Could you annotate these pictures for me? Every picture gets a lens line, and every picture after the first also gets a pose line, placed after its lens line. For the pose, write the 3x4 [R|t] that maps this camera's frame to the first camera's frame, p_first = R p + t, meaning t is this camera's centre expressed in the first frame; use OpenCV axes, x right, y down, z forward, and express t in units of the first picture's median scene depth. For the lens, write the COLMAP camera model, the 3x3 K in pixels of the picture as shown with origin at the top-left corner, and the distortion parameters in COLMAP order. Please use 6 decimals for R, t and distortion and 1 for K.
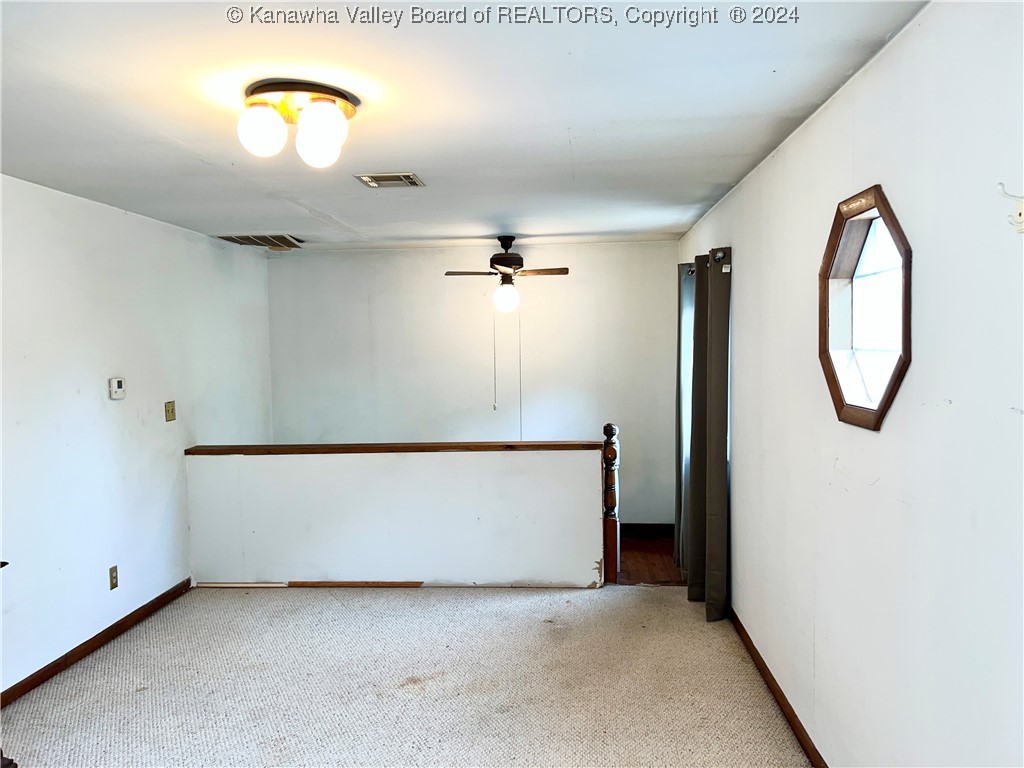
lens RADIAL K [[769.2, 0, 504.7], [0, 769.2, 392.0], [0, 0, 1]] dist [0.043524, -0.034630]
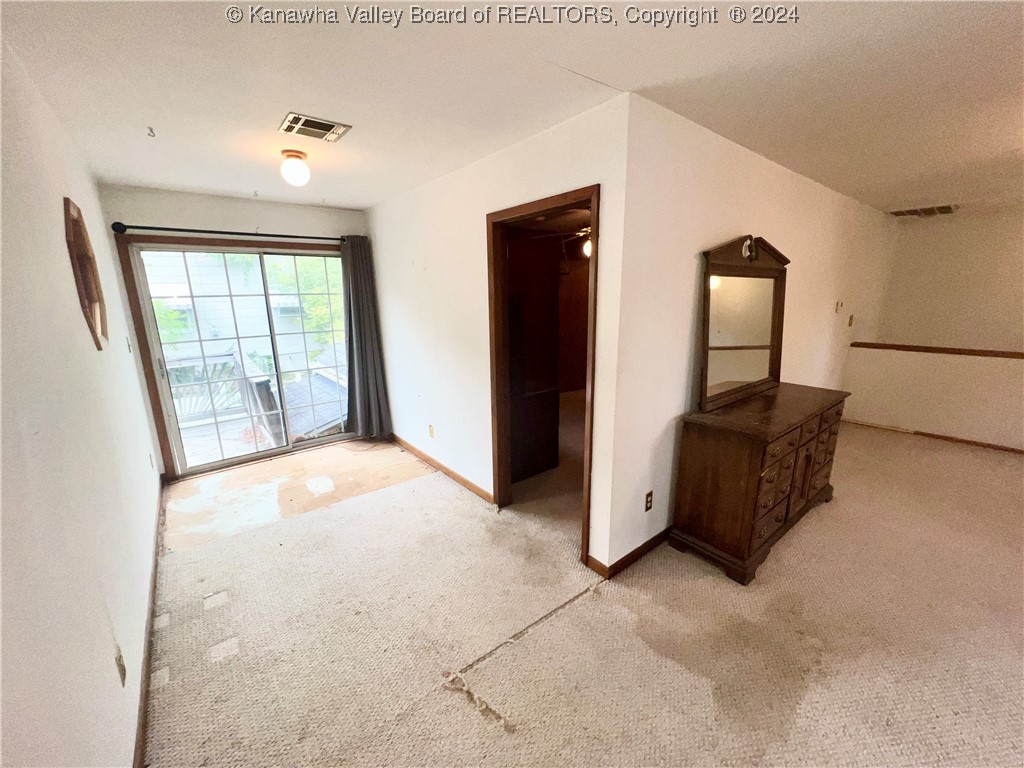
lens RADIAL K [[412.3, 0, 510.7], [0, 412.3, 383.6], [0, 0, 1]] dist [-0.000393, 0.000416]
pose [[0.691808, 0.164828, -0.703017, -0.287591], [-0.036606, 0.980352, 0.193828, 0.011462], [0.721153, -0.108357, 0.684249, -0.206290]]
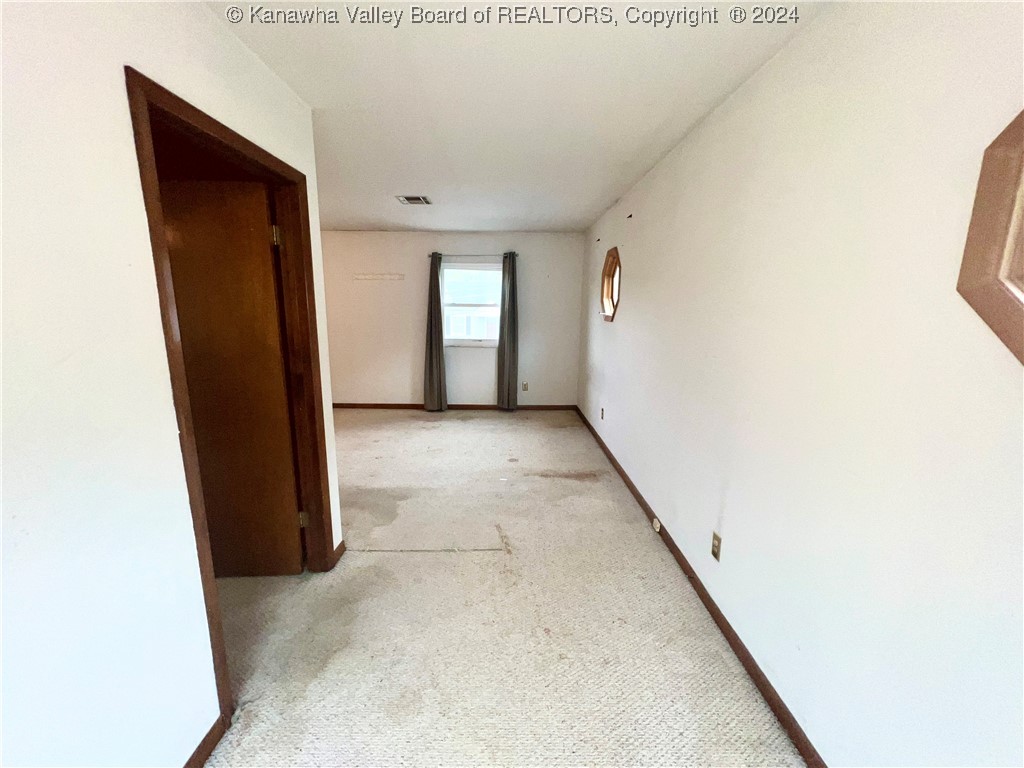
lens RADIAL K [[408.1, 0, 515.7], [0, 408.1, 388.9], [0, 0, 1]] dist [-0.003667, 0.000519]
pose [[-0.106382, -0.187194, 0.976545, -0.968249], [0.039685, 0.980537, 0.192283, 0.033838], [-0.993533, 0.059210, -0.096883, -0.006001]]
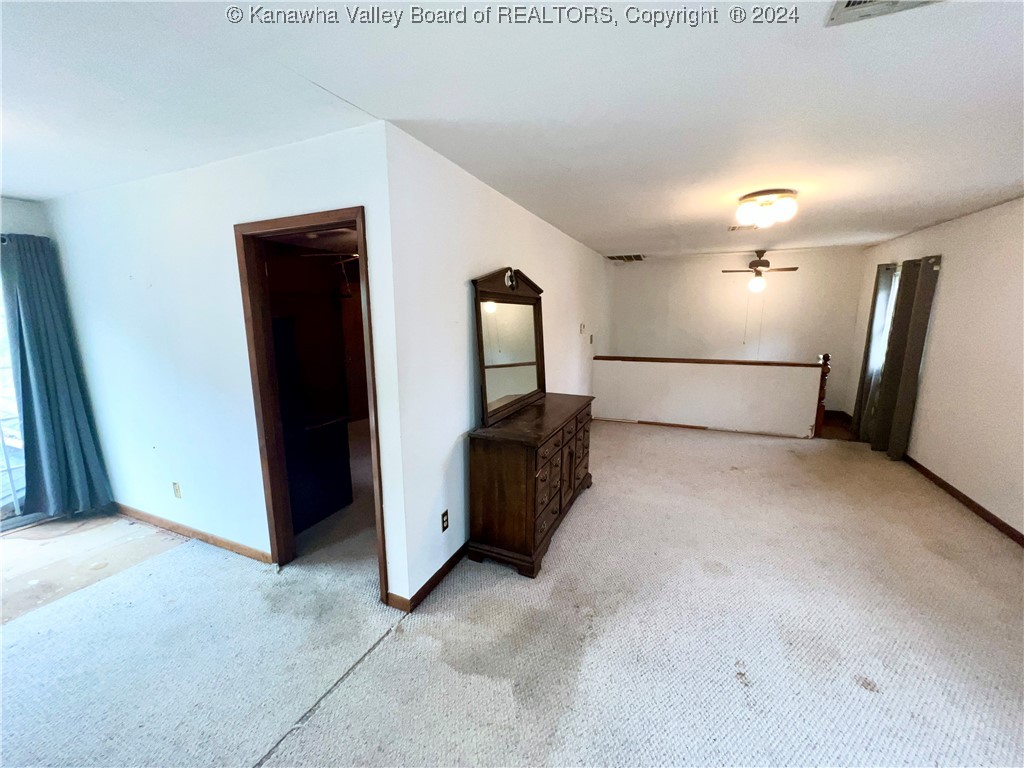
lens RADIAL K [[412.3, 0, 510.9], [0, 412.3, 384.3], [0, 0, 1]] dist [-0.000393, 0.000416]
pose [[0.947763, 0.066538, -0.311958, -0.276651], [-0.027942, 0.991560, 0.126599, 0.009656], [0.317749, -0.111269, 0.941624, -0.191086]]
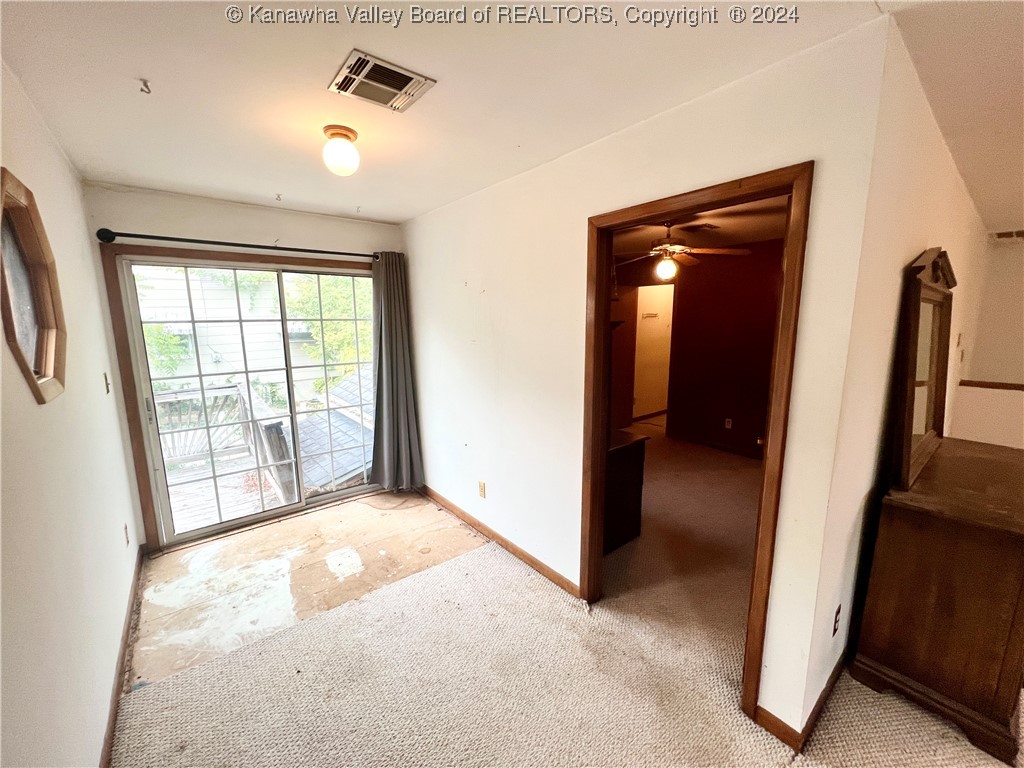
lens RADIAL K [[412.3, 0, 511.4], [0, 412.3, 384.0], [0, 0, 1]] dist [-0.000393, 0.000416]
pose [[0.692520, 0.126020, -0.710306, -0.465769], [-0.045256, 0.990274, 0.131567, 0.012712], [0.719977, -0.058967, 0.691488, -0.182958]]
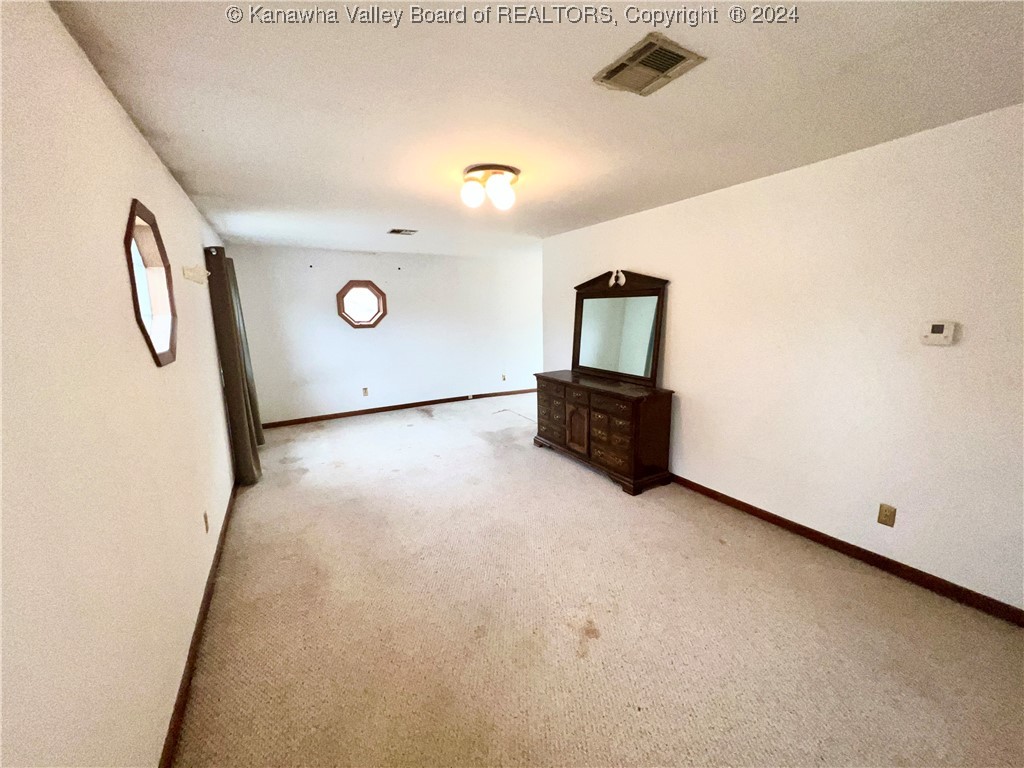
lens RADIAL K [[408.1, 0, 514.0], [0, 408.1, 378.6], [0, 0, 1]] dist [-0.003667, 0.000519]
pose [[-0.820414, 0.123032, -0.558377, 0.167113], [-0.000145, 0.976530, 0.215380, -0.050520], [0.571770, 0.176781, -0.801141, 0.986508]]
